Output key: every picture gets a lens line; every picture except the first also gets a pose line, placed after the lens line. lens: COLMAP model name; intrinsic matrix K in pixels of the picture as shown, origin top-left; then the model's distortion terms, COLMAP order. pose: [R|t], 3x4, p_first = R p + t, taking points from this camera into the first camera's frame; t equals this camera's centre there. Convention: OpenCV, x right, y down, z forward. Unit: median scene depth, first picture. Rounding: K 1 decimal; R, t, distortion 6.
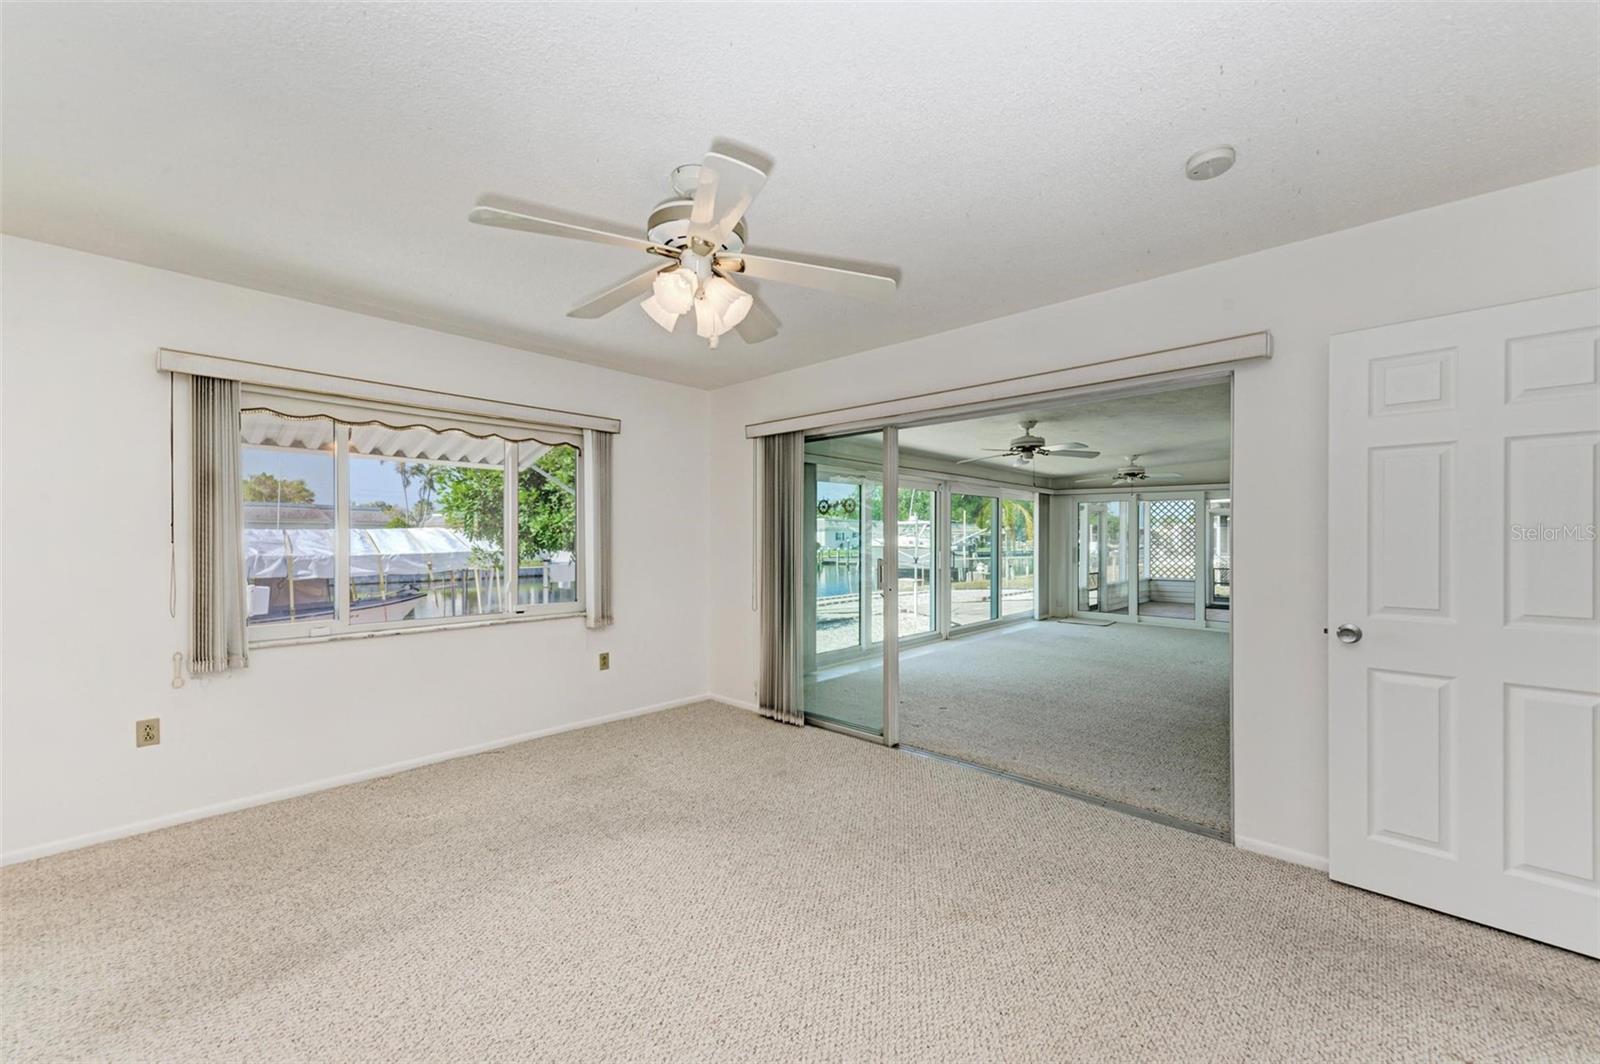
lens RADIAL K [[630.3, 0, 804.0], [0, 630.3, 536.1], [0, 0, 1]] dist [-0.000042, -0.000018]
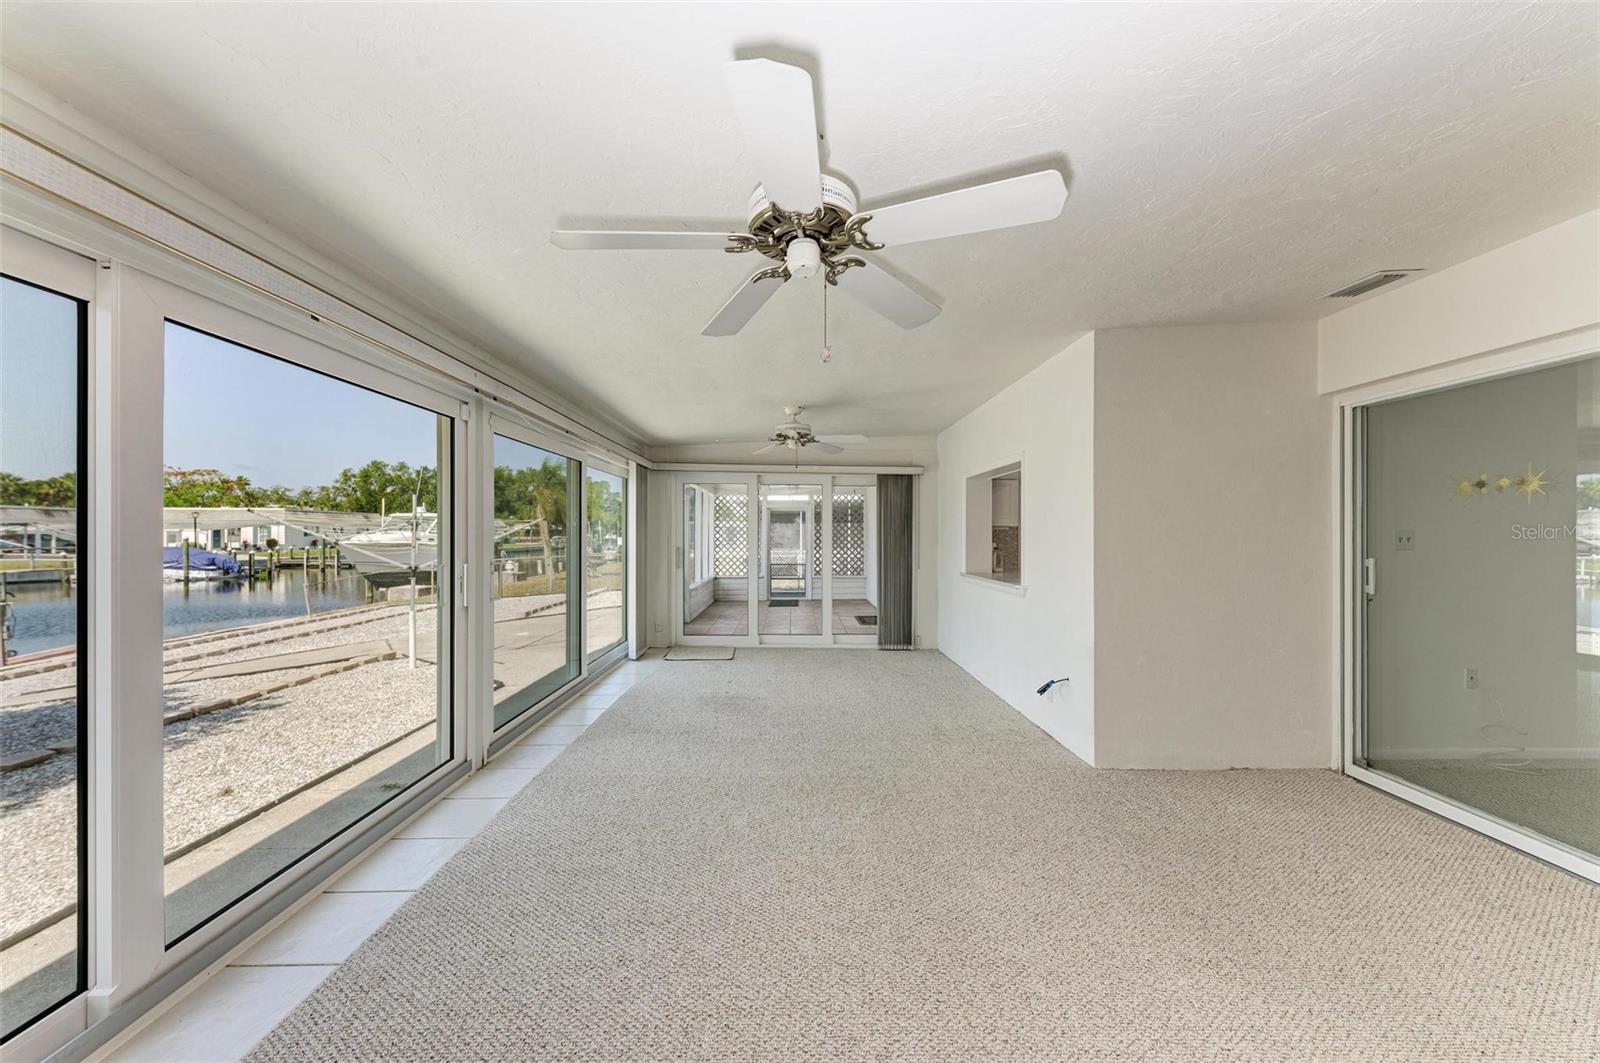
lens RADIAL K [[564.3, 0, 799.8], [0, 564.3, 534.7], [0, 0, 1]] dist [-0.000658, -0.000070]
pose [[0.724211, 0.000077, 0.689579, 0.091596], [-0.003059, 0.999991, 0.003101, 0.002623], [-0.689572, -0.004355, 0.724204, 0.444984]]
